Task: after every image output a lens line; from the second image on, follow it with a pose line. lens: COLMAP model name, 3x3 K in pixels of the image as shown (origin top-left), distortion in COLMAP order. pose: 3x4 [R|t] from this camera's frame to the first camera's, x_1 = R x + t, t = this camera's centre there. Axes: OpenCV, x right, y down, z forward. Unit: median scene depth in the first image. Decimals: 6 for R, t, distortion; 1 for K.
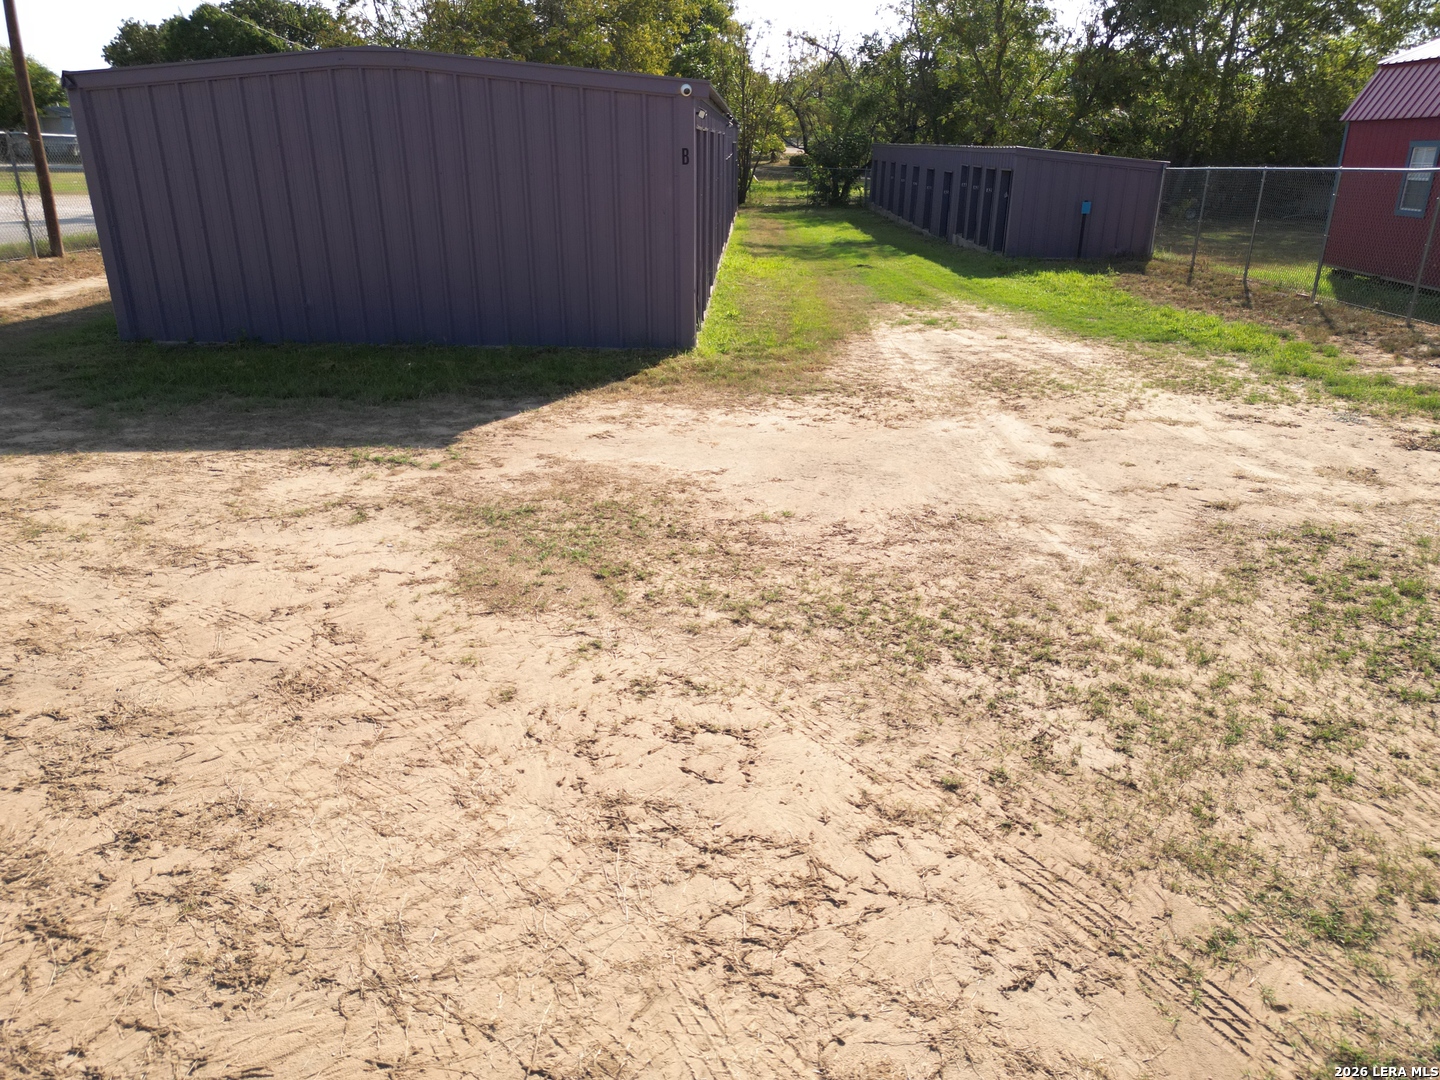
lens RADIAL K [[1010.9, 0, 722.7], [0, 1010.9, 536.4], [0, 0, 1]] dist [0.069592, -0.061787]
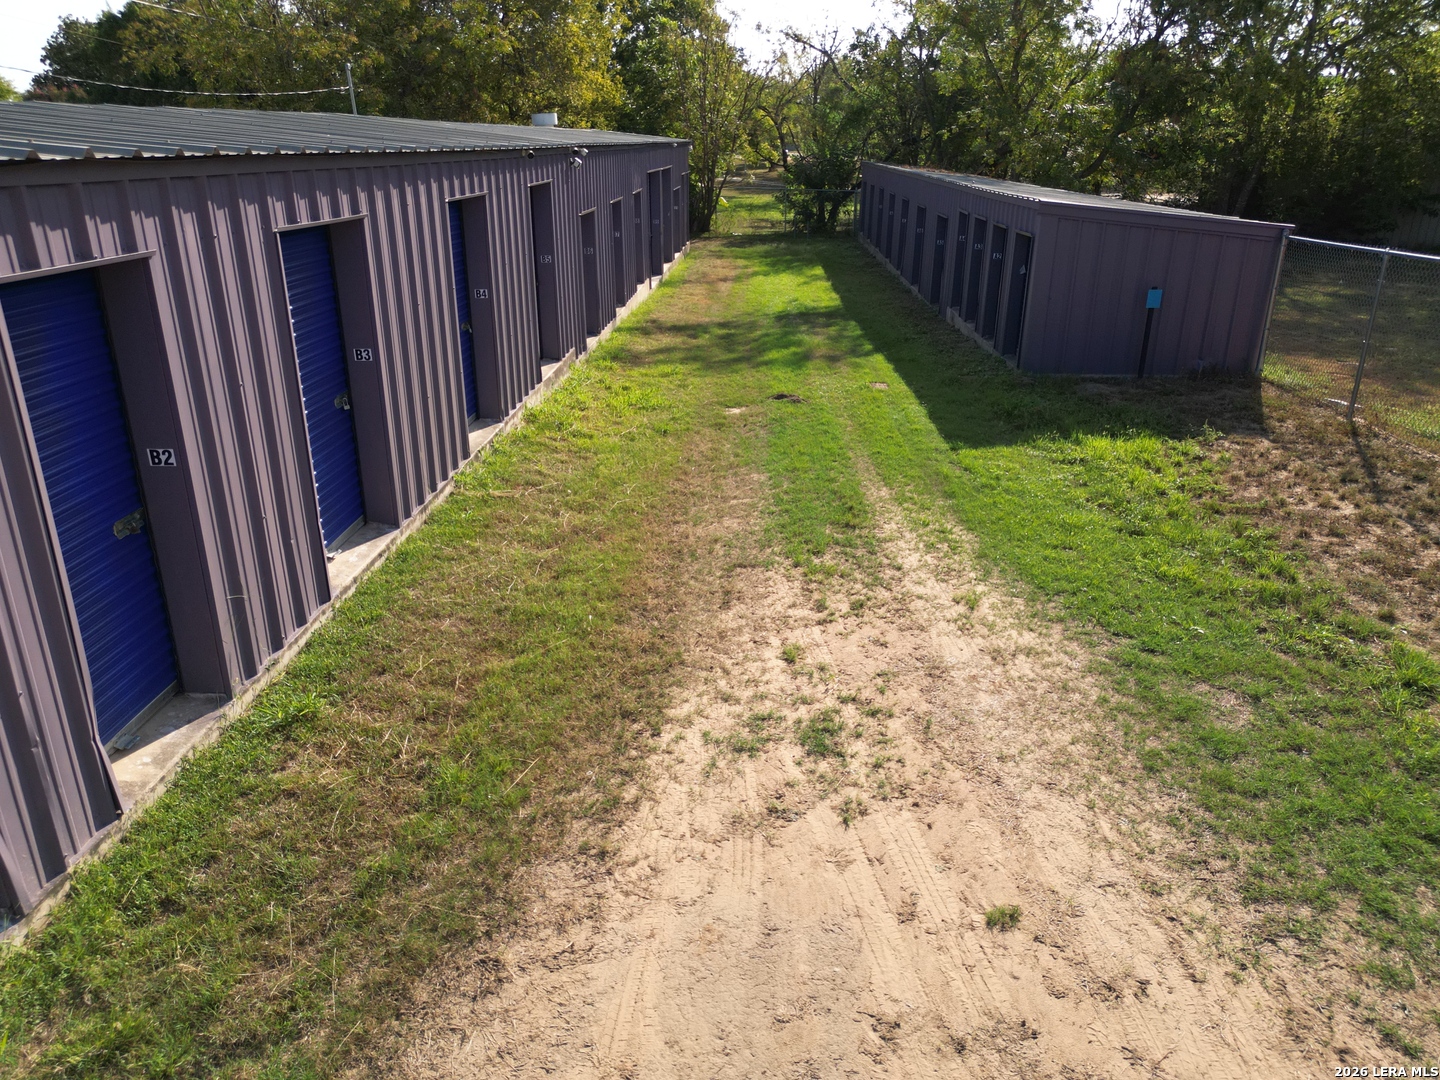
lens RADIAL K [[1010.9, 0, 722.7], [0, 1010.9, 536.4], [0, 0, 1]] dist [0.069592, -0.061787]
pose [[0.999857, 0.006048, -0.015785, 0.063131], [-0.006045, 0.999982, 0.000241, -0.104280], [0.015786, -0.000146, 0.999875, 0.225014]]
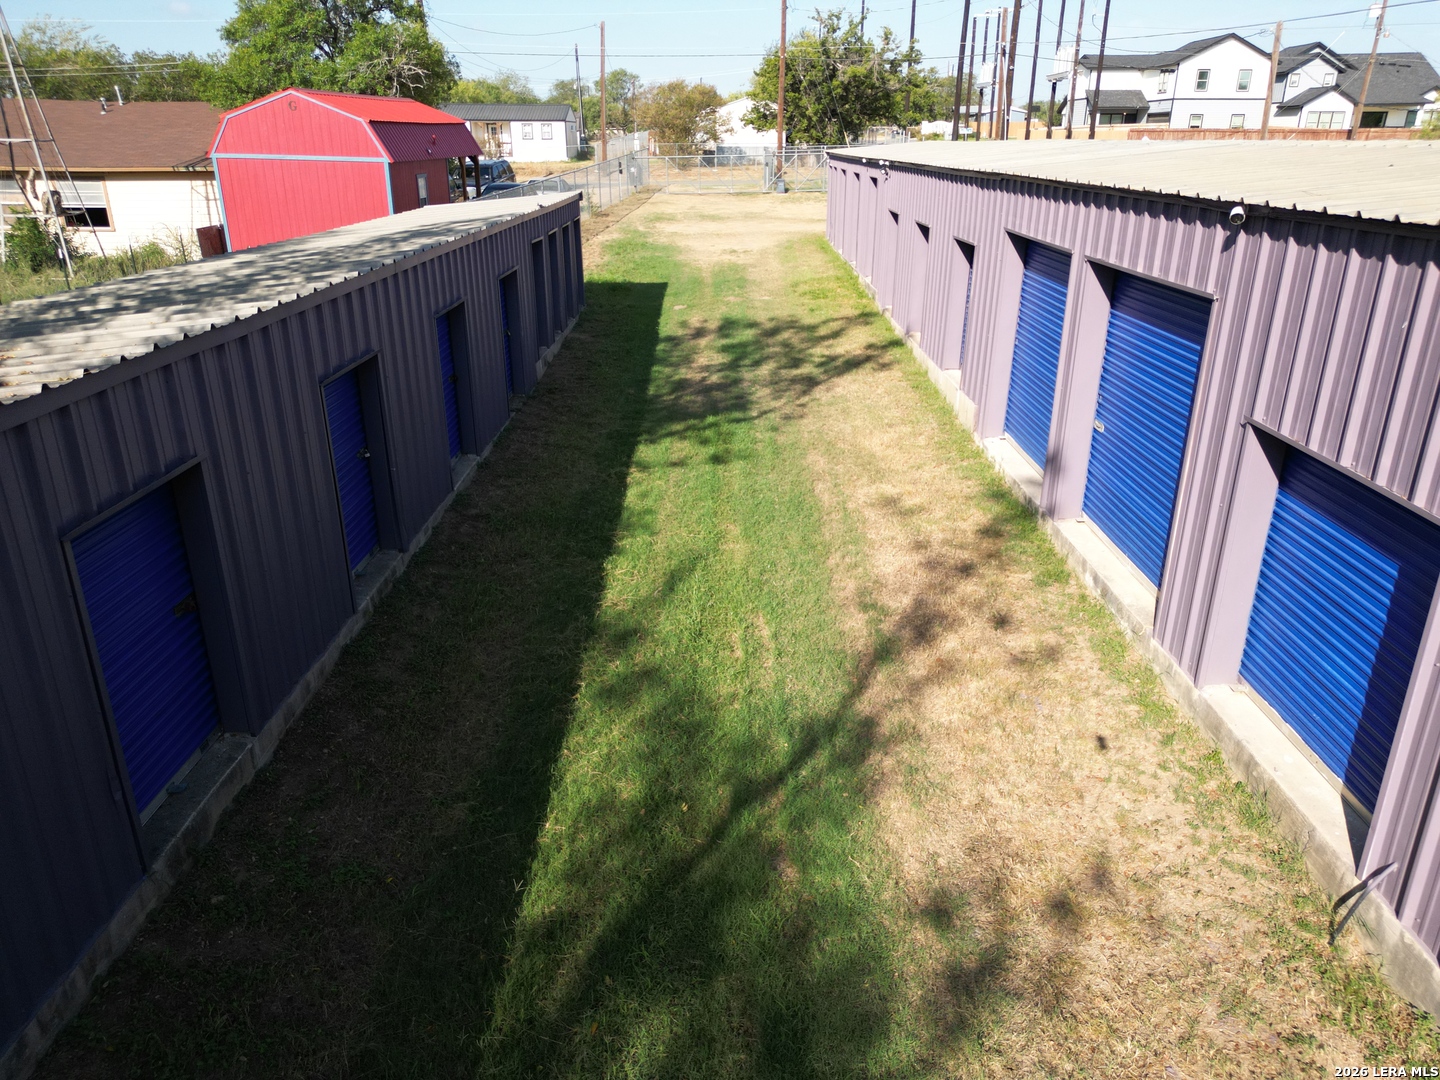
lens RADIAL K [[1010.9, 0, 722.7], [0, 1010.9, 536.4], [0, 0, 1]] dist [0.069592, -0.061787]
pose [[-0.999726, 0.000810, -0.023373, 0.097588], [-0.015204, 0.736872, 0.675861, -0.442434], [0.017770, 0.676032, -0.736658, 1.058577]]
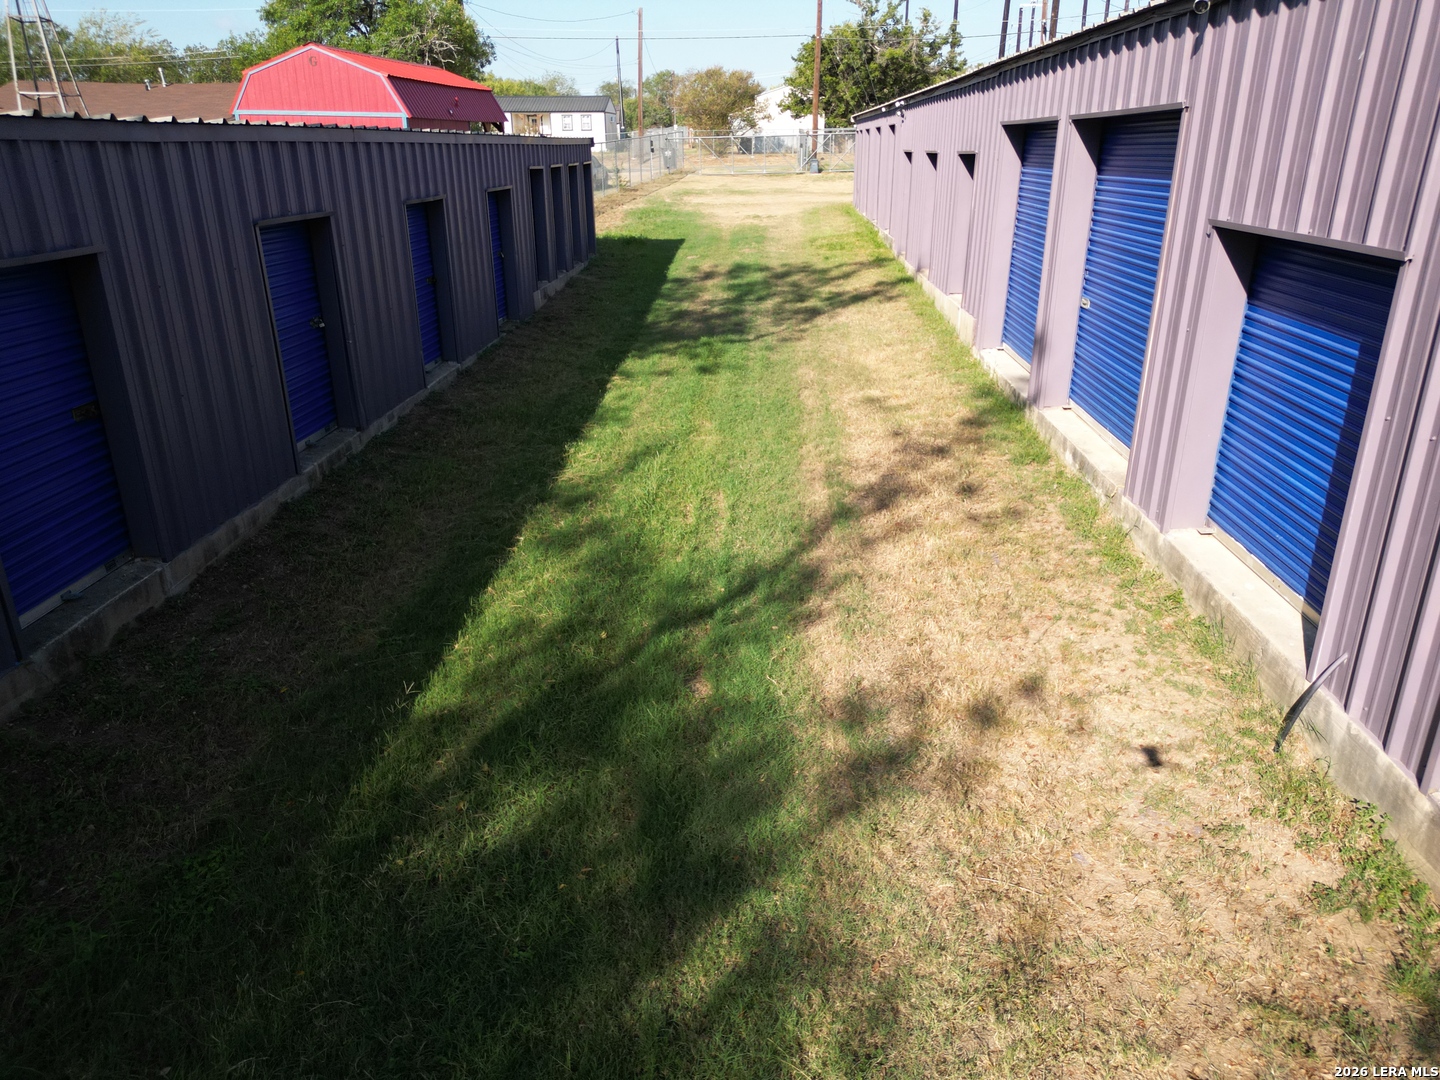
lens RADIAL K [[1010.9, 0, 722.7], [0, 1010.9, 536.4], [0, 0, 1]] dist [0.069592, -0.061787]
pose [[-0.999756, -0.009552, 0.019939, 0.079204], [0.006324, 0.740603, 0.671913, -0.415637], [-0.021185, 0.671874, -0.740362, 1.071335]]
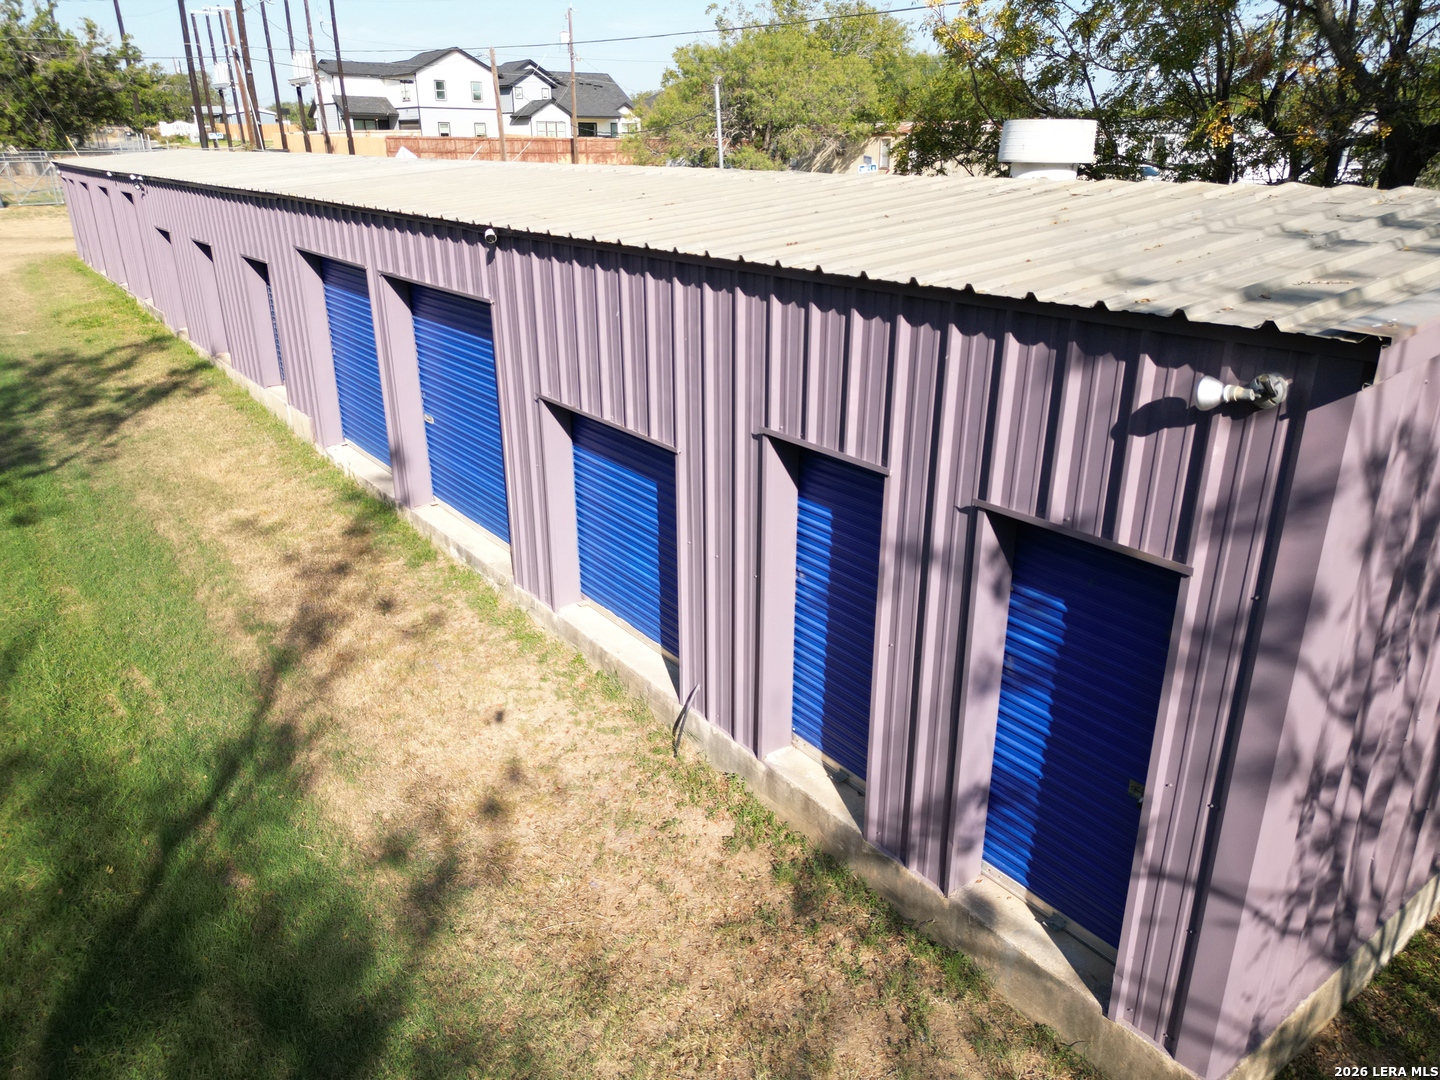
lens RADIAL K [[1010.9, 0, 722.7], [0, 1010.9, 536.4], [0, 0, 1]] dist [0.069592, -0.061787]
pose [[-0.782469, 0.220828, -0.582217, 0.106816], [-0.228171, 0.768291, 0.598053, -0.456387], [0.579379, 0.600803, -0.550778, 1.078999]]
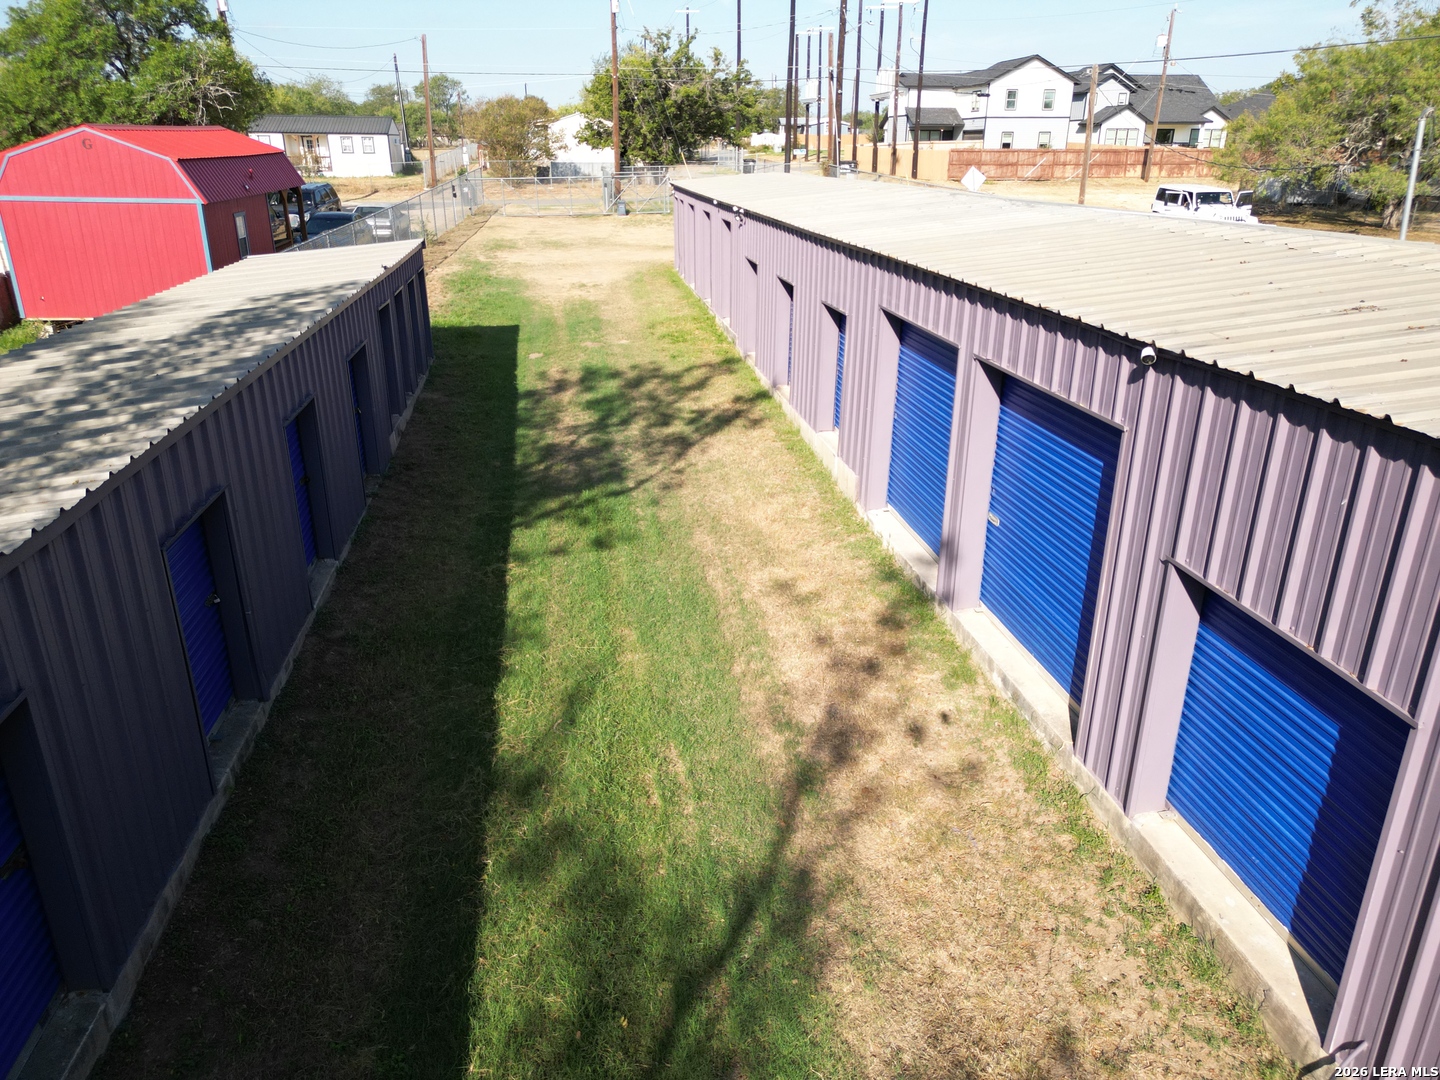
lens RADIAL K [[1010.9, 0, 722.7], [0, 1010.9, 536.4], [0, 0, 1]] dist [0.069592, -0.061787]
pose [[-0.984037, 0.054654, -0.169364, 0.106945], [-0.073513, 0.741853, 0.666521, -0.452333], [0.162071, 0.668332, -0.725993, 1.031550]]
